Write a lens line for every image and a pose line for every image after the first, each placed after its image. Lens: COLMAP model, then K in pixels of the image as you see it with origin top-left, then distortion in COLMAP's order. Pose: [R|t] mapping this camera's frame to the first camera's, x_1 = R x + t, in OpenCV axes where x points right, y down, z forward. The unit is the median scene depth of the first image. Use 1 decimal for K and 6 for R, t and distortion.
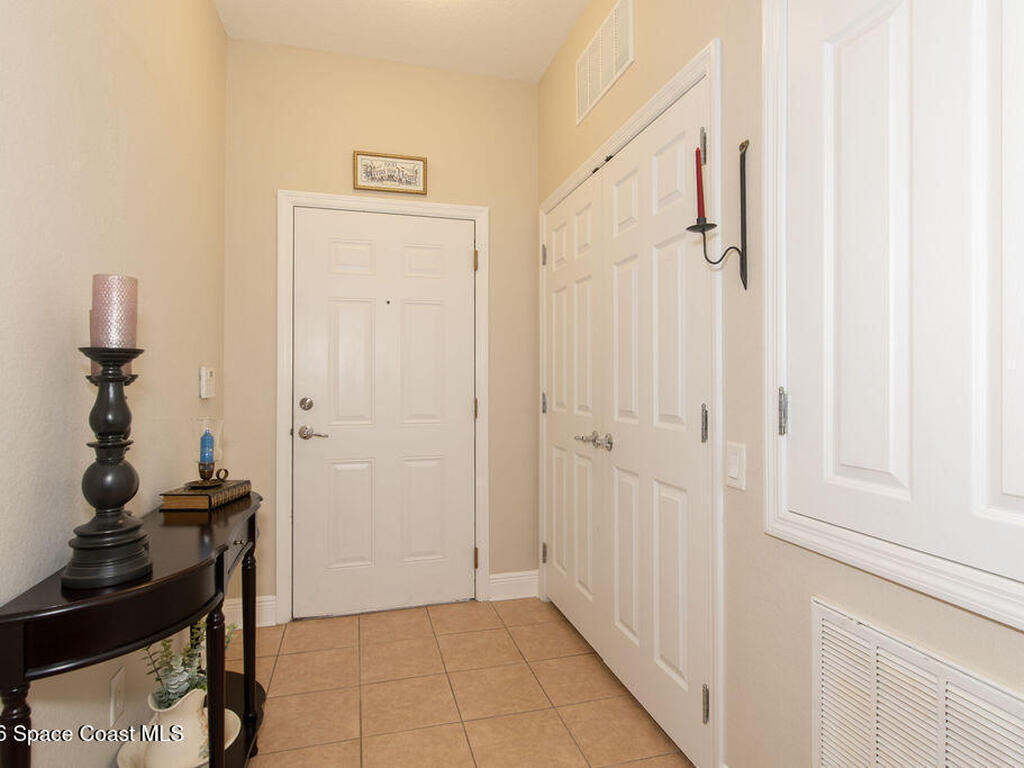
lens RADIAL K [[565.9, 0, 511.6], [0, 565.9, 378.6], [0, 0, 1]] dist [0.000313, -0.000472]
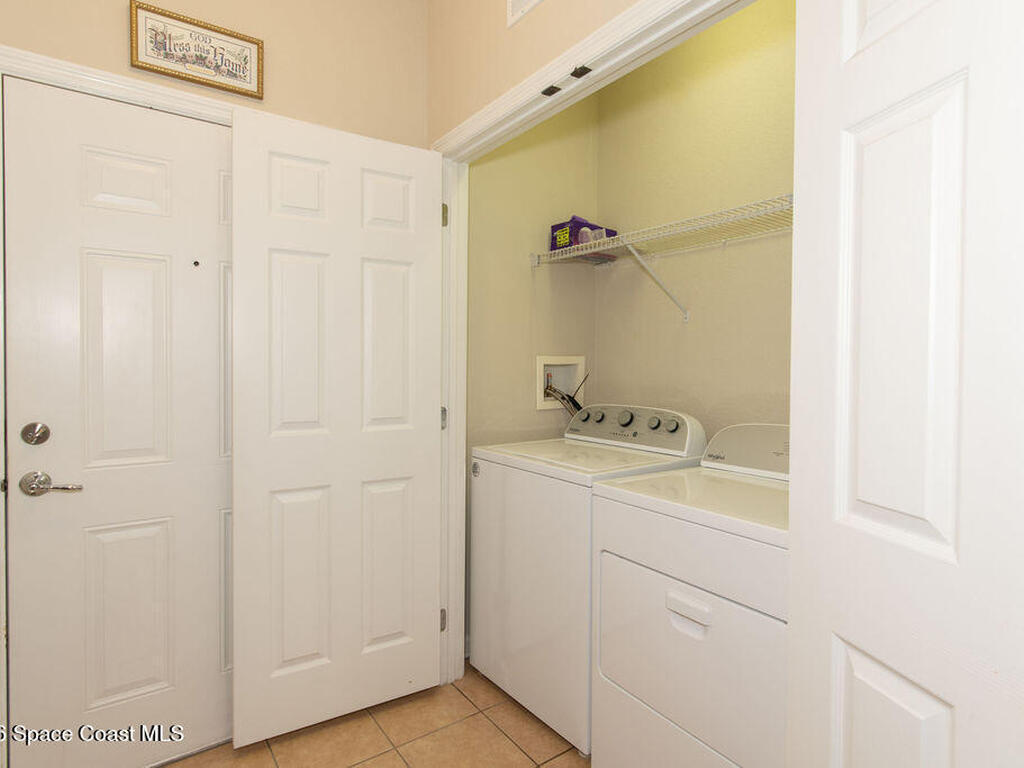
lens RADIAL K [[565.9, 0, 511.6], [0, 565.9, 378.6], [0, 0, 1]] dist [0.000313, -0.000472]
pose [[0.938155, 0.003154, 0.346202, -0.109109], [-0.013812, 0.999503, 0.028324, -0.031066], [-0.345940, -0.031354, 0.937732, 0.297613]]
